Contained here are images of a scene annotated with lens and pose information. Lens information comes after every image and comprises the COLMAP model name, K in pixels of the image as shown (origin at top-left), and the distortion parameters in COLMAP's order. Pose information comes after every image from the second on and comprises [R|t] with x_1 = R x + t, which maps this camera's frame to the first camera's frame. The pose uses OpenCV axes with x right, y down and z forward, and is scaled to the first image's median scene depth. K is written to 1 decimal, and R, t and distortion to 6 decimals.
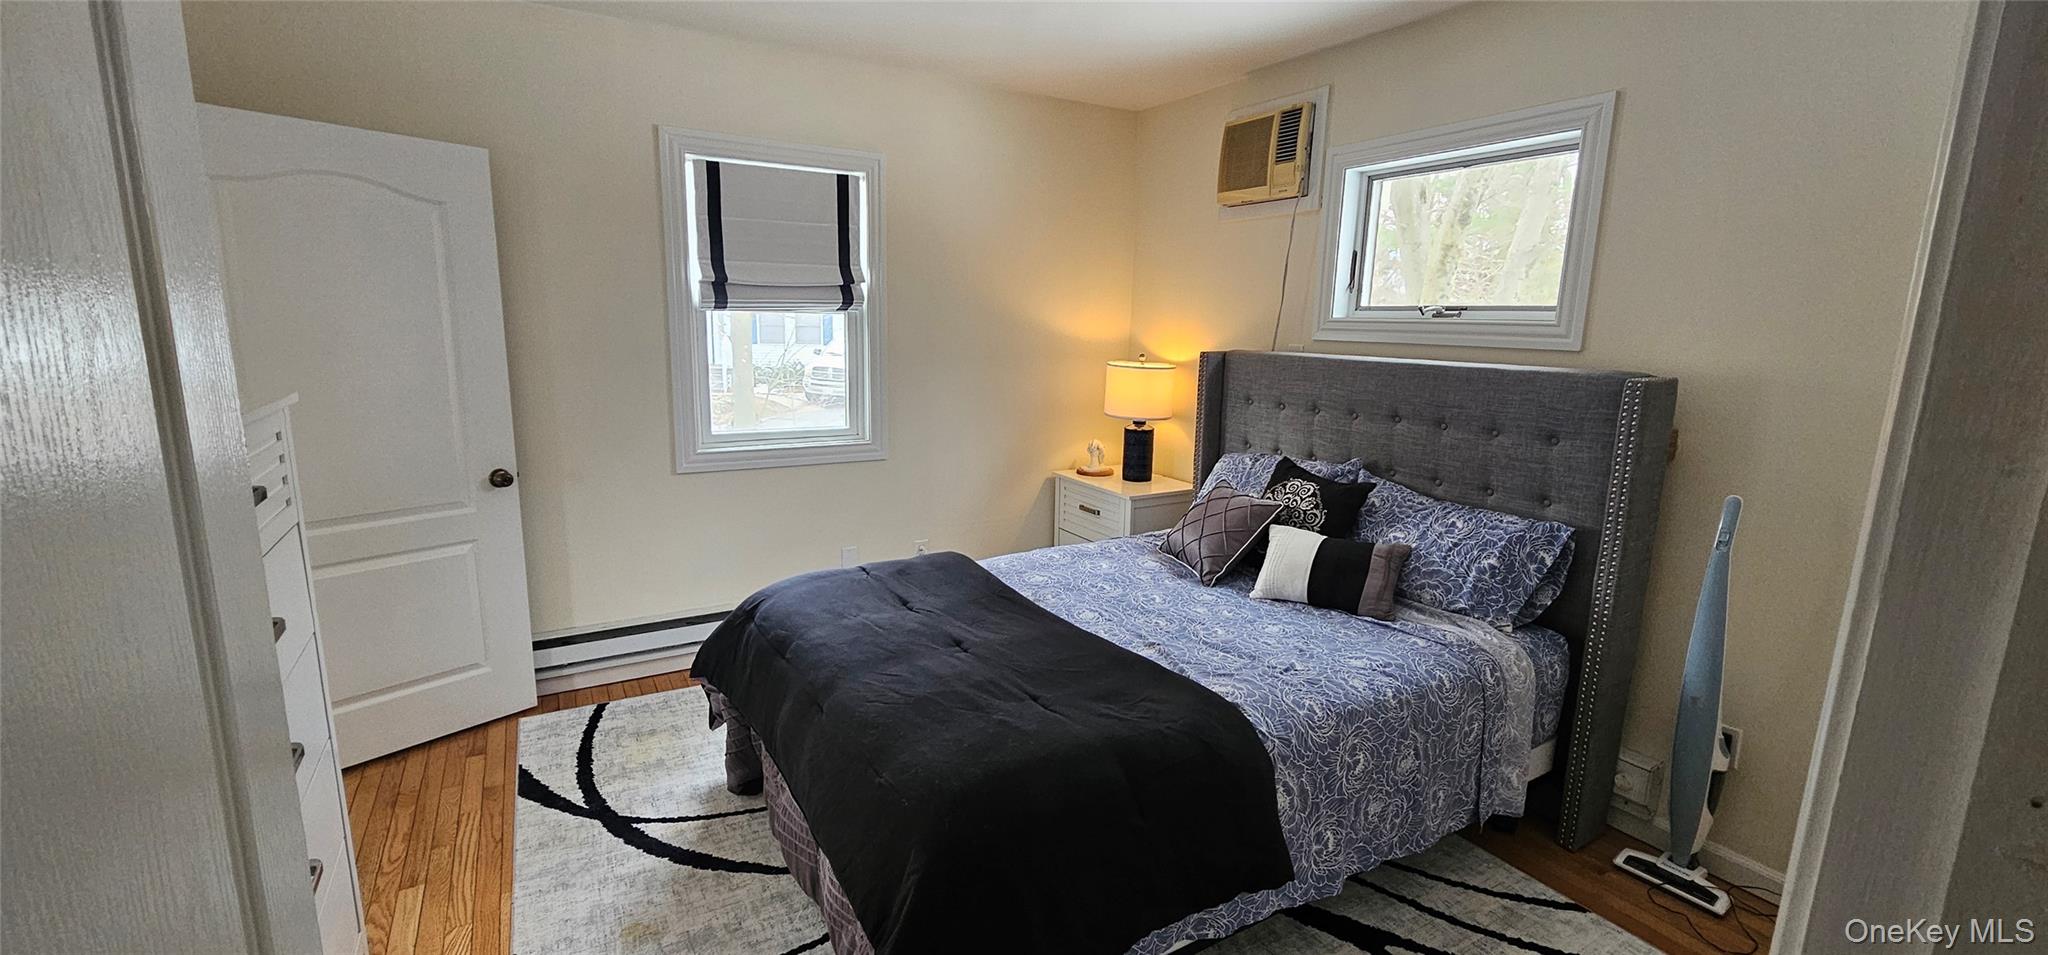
lens RADIAL K [[845.2, 0, 1029.5], [0, 845.2, 477.4], [0, 0, 1]] dist [-0.000863, 0.008941]
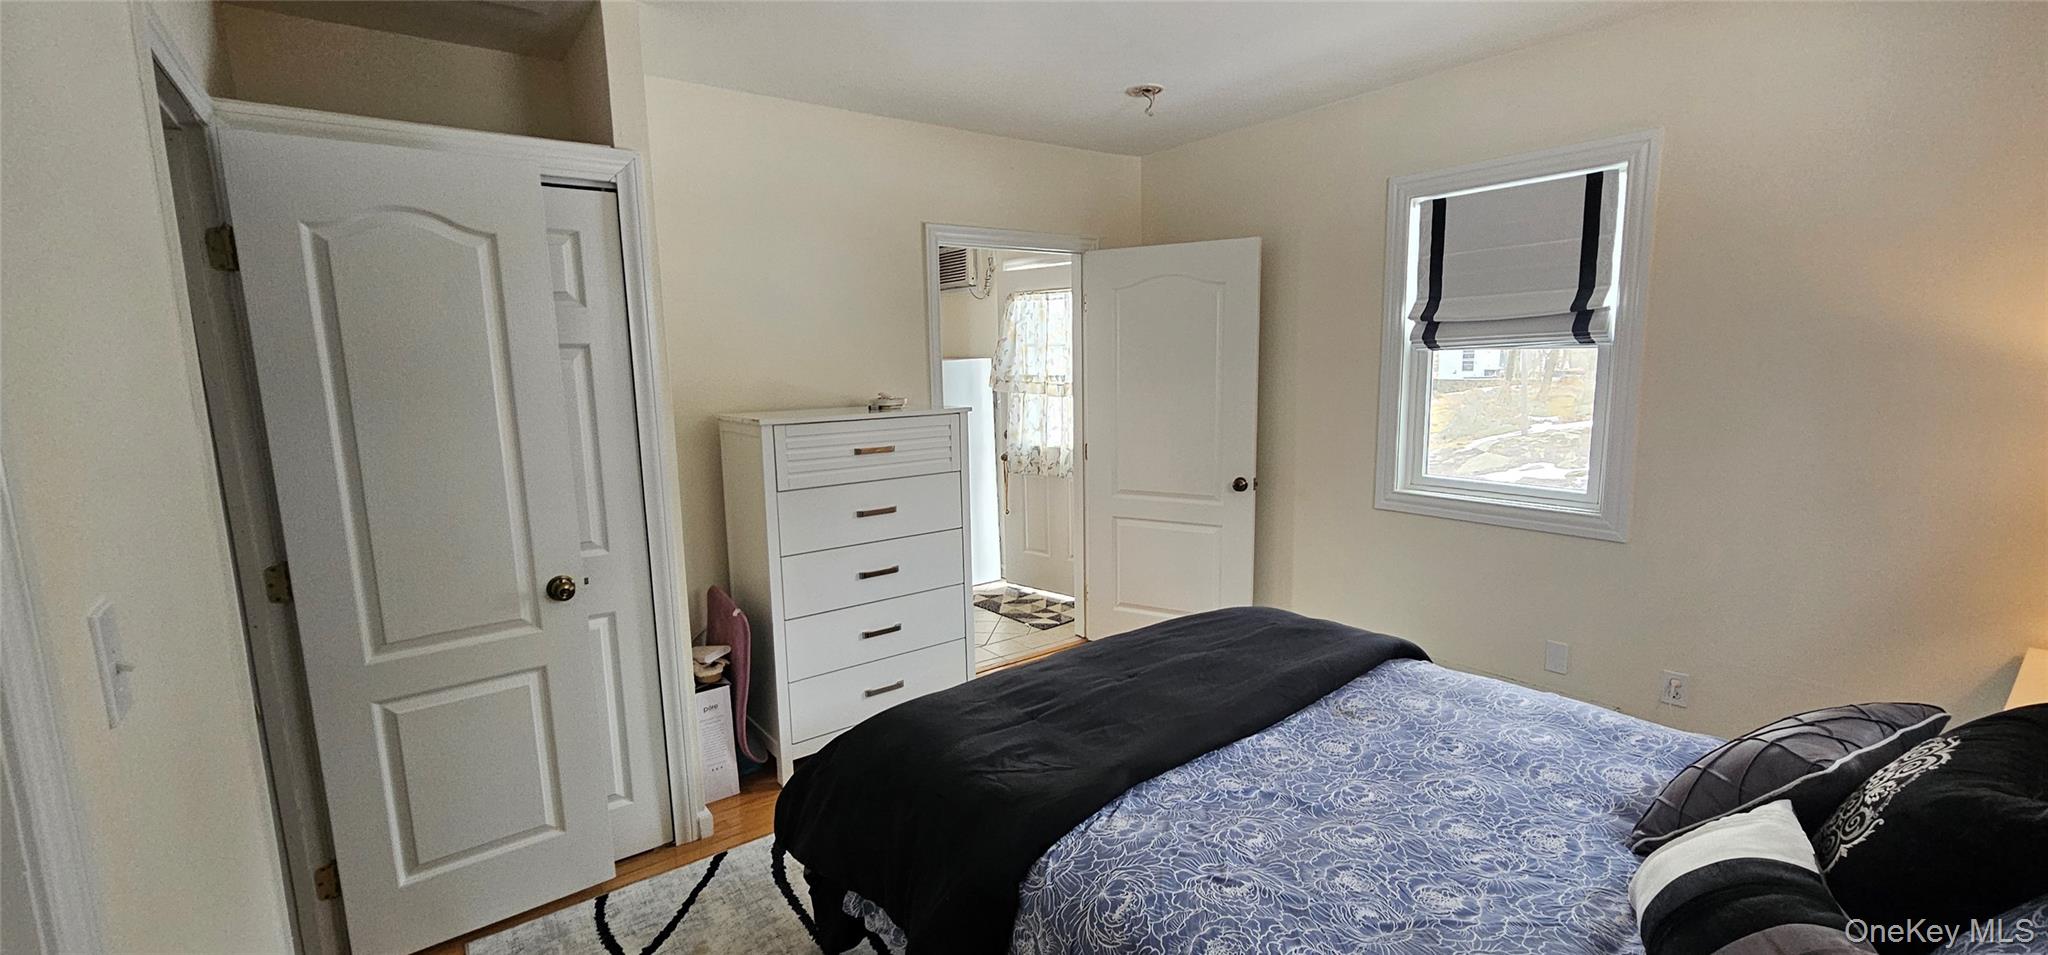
lens RADIAL K [[845.2, 0, 1029.5], [0, 845.2, 477.4], [0, 0, 1]] dist [-0.000863, 0.008941]
pose [[0.129675, 0.119764, -0.984297, 0.611222], [-0.161460, 0.981980, 0.098211, -0.084616], [0.978323, 0.146189, 0.146675, 0.480833]]
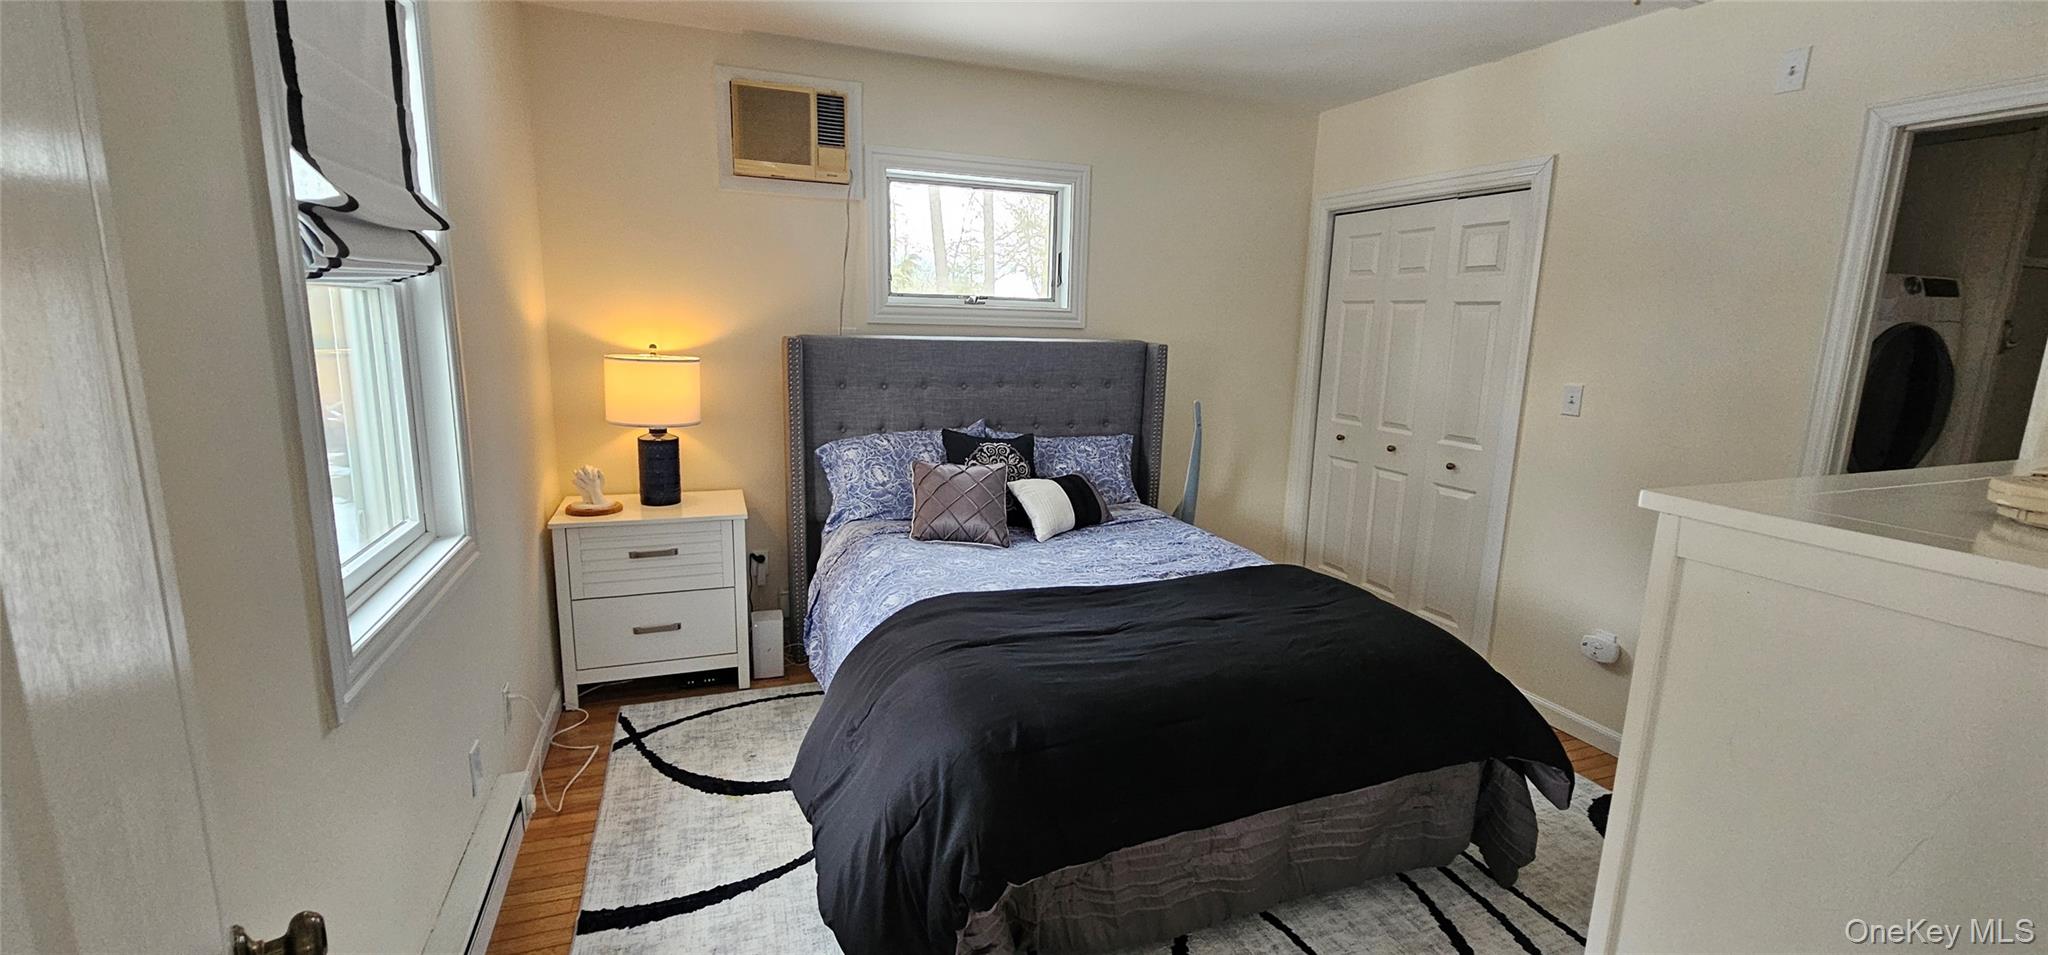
lens RADIAL K [[845.2, 0, 1029.5], [0, 845.2, 477.4], [0, 0, 1]] dist [-0.000863, 0.008941]
pose [[0.157786, -0.200553, 0.966893, -0.786733], [0.158790, 0.971569, 0.175610, -0.142690], [-0.974623, 0.125824, 0.185146, 0.698194]]
